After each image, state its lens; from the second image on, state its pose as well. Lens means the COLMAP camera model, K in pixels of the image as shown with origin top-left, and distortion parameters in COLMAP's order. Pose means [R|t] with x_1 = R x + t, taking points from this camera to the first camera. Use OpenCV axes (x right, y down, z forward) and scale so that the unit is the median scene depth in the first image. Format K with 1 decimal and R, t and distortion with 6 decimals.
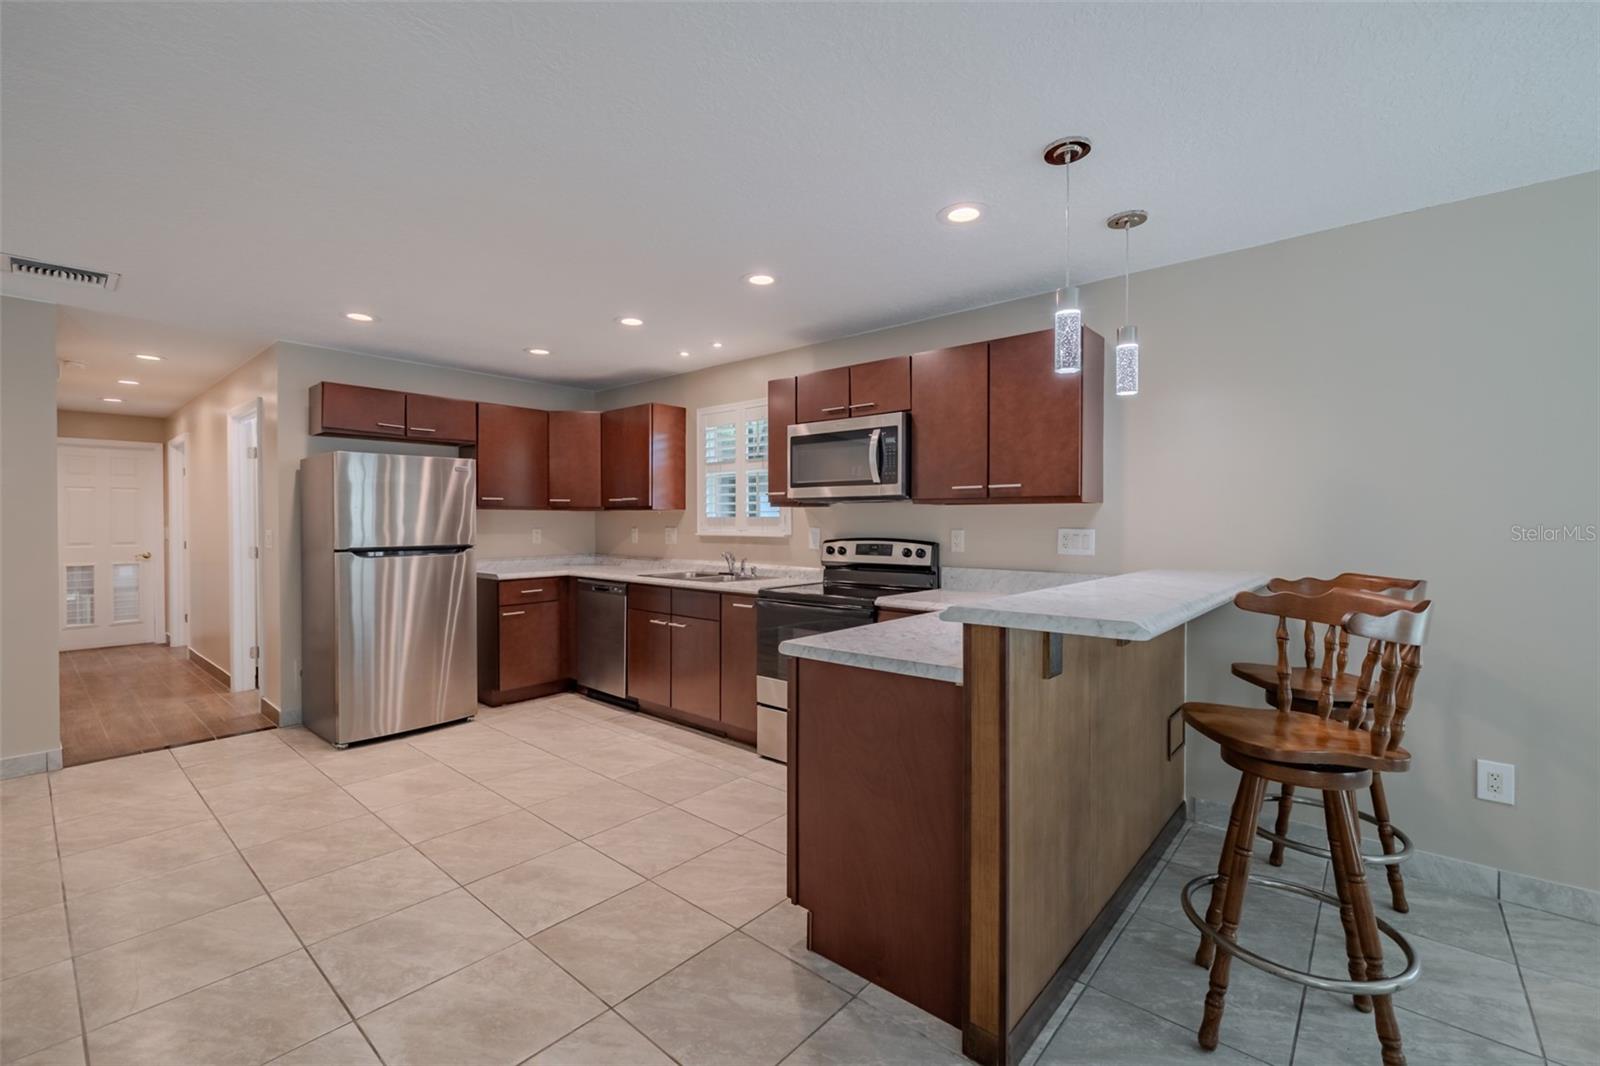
lens RADIAL K [[680.3, 0, 802.6], [0, 680.3, 525.3], [0, 0, 1]] dist [-0.001815, 0.000242]
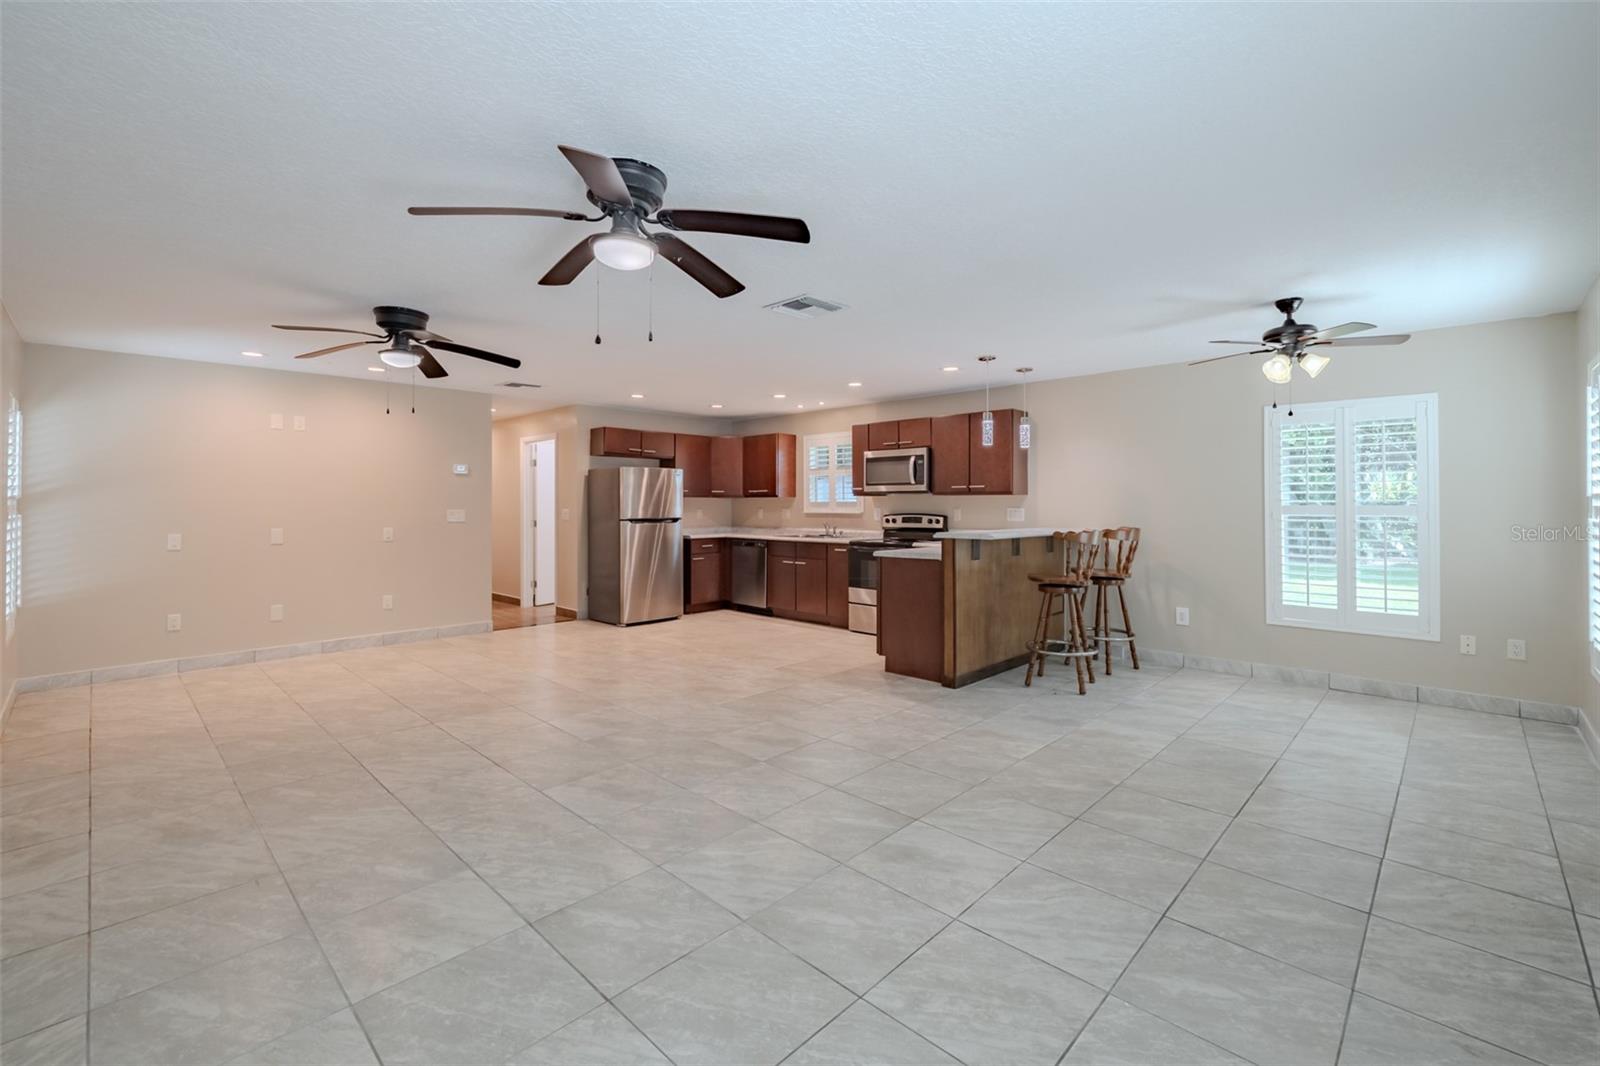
lens RADIAL K [[680.3, 0, 803.4], [0, 680.3, 505.2], [0, 0, 1]] dist [-0.001815, 0.000242]
pose [[0.998397, -0.000708, -0.056596, -0.083340], [0.000337, 0.999978, -0.006555, 0.008999], [0.056600, 0.006526, 0.998376, -0.849693]]
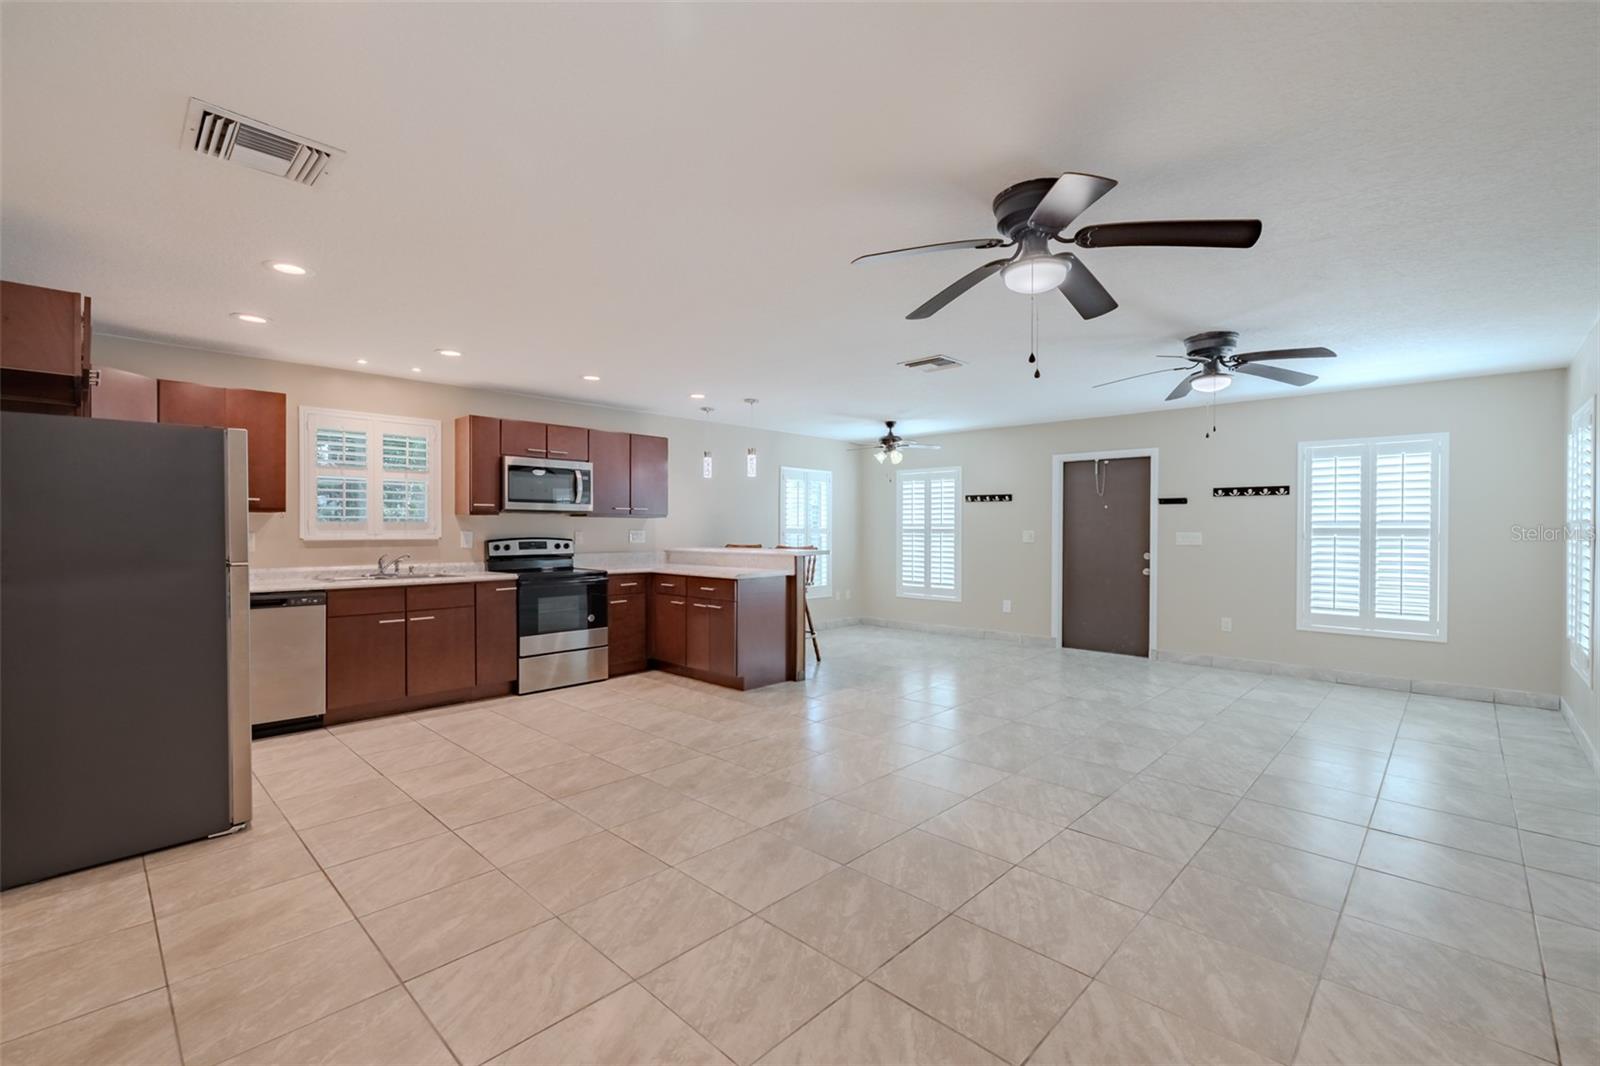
lens RADIAL K [[695.1, 0, 789.9], [0, 695.1, 542.7], [0, 0, 1]] dist [0.000529, 0.001024]
pose [[0.063486, -0.021887, 0.997743, -1.422582], [0.004070, 0.999757, 0.021672, -0.000904], [-0.997974, 0.002685, 0.063559, 0.354345]]
